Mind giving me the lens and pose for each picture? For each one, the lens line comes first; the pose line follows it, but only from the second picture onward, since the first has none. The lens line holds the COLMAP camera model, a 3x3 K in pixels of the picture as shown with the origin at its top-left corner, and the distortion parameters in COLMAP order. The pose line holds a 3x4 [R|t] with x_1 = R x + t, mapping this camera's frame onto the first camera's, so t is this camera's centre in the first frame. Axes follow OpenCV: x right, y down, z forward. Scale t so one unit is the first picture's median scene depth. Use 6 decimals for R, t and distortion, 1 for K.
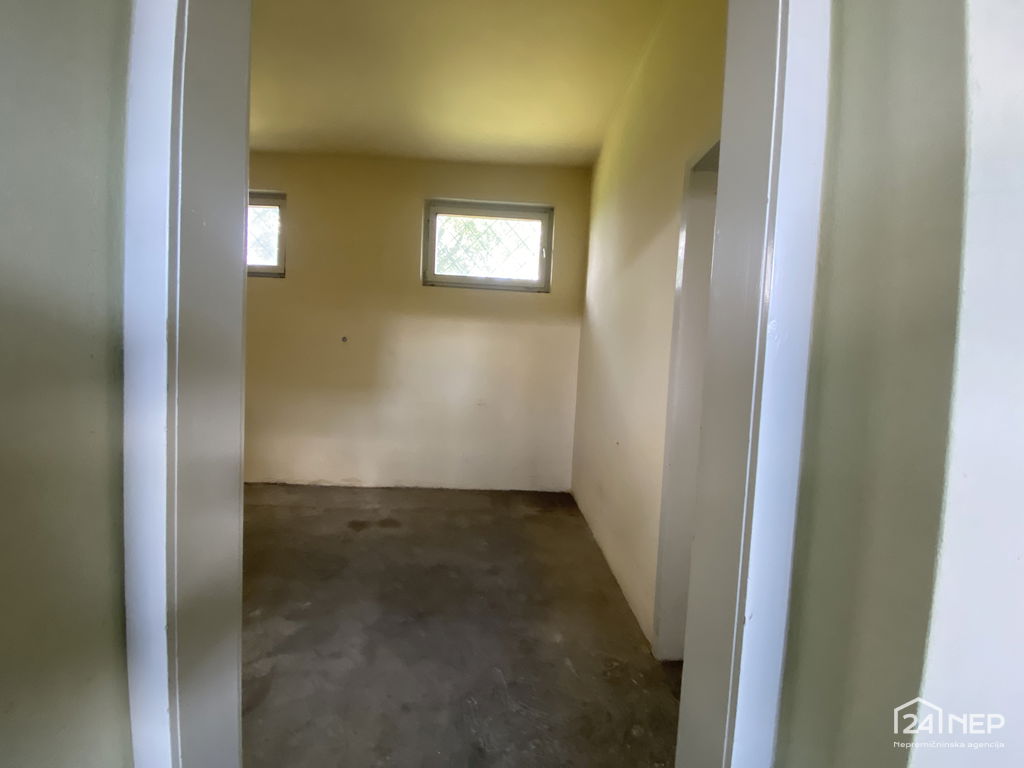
lens RADIAL K [[415.2, 0, 512.0], [0, 415.2, 384.0], [0, 0, 1]] dist [0.015983, -0.019825]
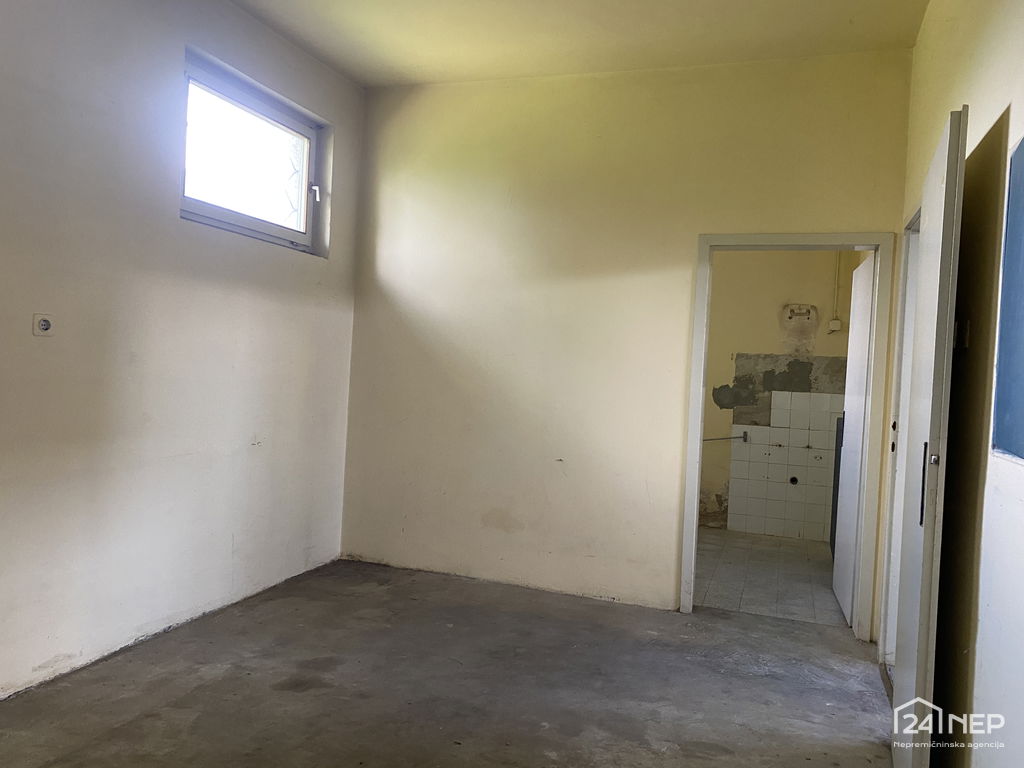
lens RADIAL K [[794.8, 0, 512.2], [0, 794.8, 381.7], [0, 0, 1]] dist [0.054077, -0.070434]
pose [[0.357073, -0.048552, 0.932814, -0.973137], [0.016187, 0.998820, 0.045791, -0.079717], [-0.933936, -0.001251, 0.357437, 0.290307]]
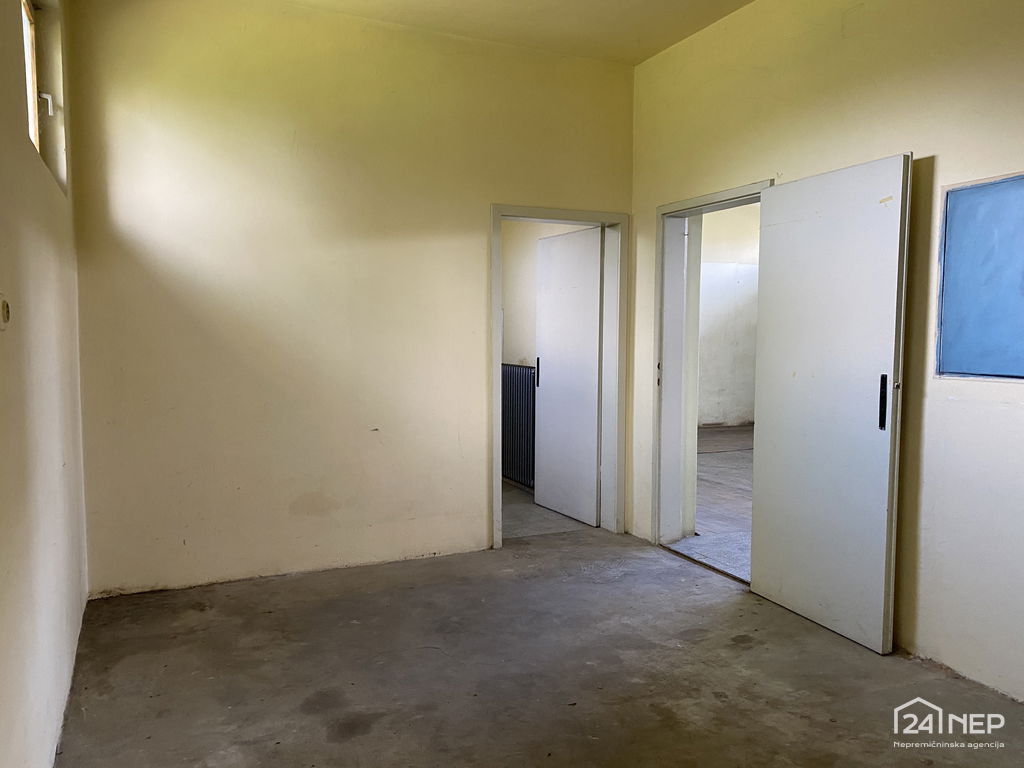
lens RADIAL K [[782.1, 0, 511.1], [0, 782.1, 390.8], [0, 0, 1]] dist [0.038669, -0.004136]
pose [[-0.401386, -0.120809, 0.907907, -0.943699], [0.028471, 0.989138, 0.144205, -0.120410], [-0.915466, 0.083731, -0.393587, 0.911292]]
